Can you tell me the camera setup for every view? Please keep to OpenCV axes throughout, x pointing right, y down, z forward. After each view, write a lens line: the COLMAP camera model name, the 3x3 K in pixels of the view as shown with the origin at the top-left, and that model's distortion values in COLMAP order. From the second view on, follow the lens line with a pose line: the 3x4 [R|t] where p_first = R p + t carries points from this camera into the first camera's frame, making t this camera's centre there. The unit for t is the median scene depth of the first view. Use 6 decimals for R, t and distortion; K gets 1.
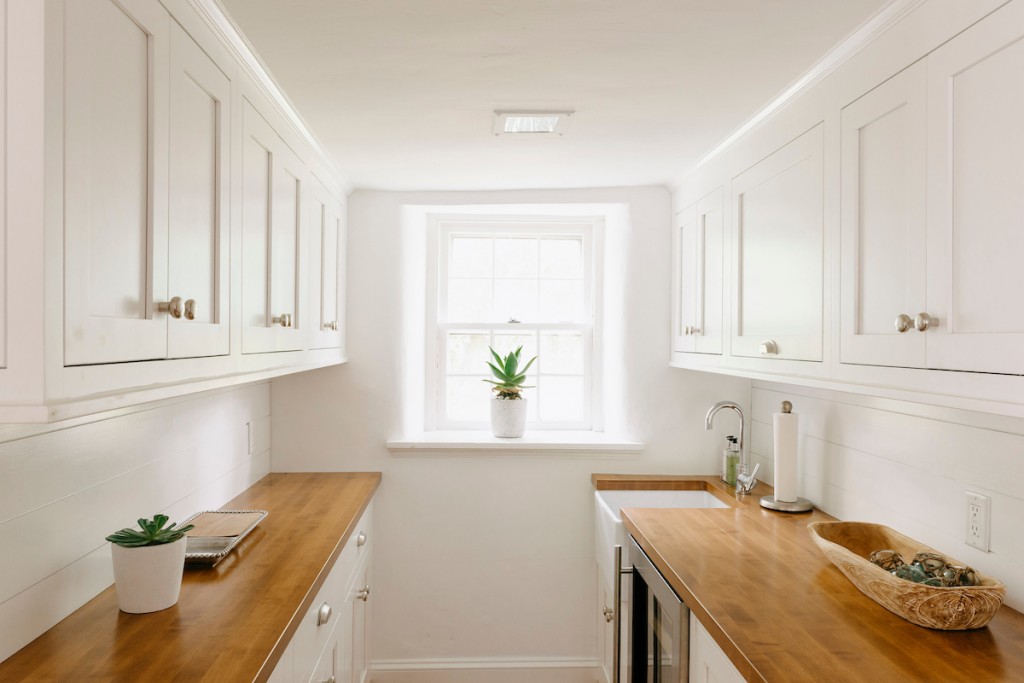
lens RADIAL K [[695.6, 0, 510.7], [0, 695.6, 335.2], [0, 0, 1]] dist [-0.002879, -0.006345]
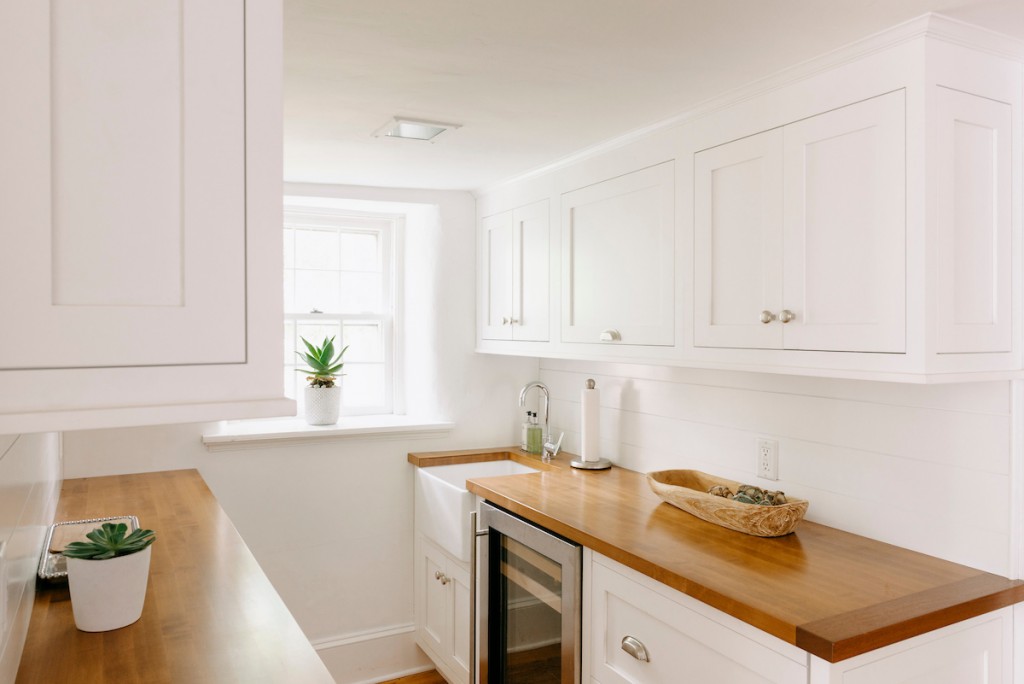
lens RADIAL K [[661.8, 0, 504.1], [0, 661.8, 327.2], [0, 0, 1]] dist [-0.002201, -0.007919]
pose [[0.918994, -0.003749, 0.394254, -0.163225], [0.001840, 0.999985, 0.005221, -0.001837], [-0.394267, -0.004073, 0.918987, -0.003262]]
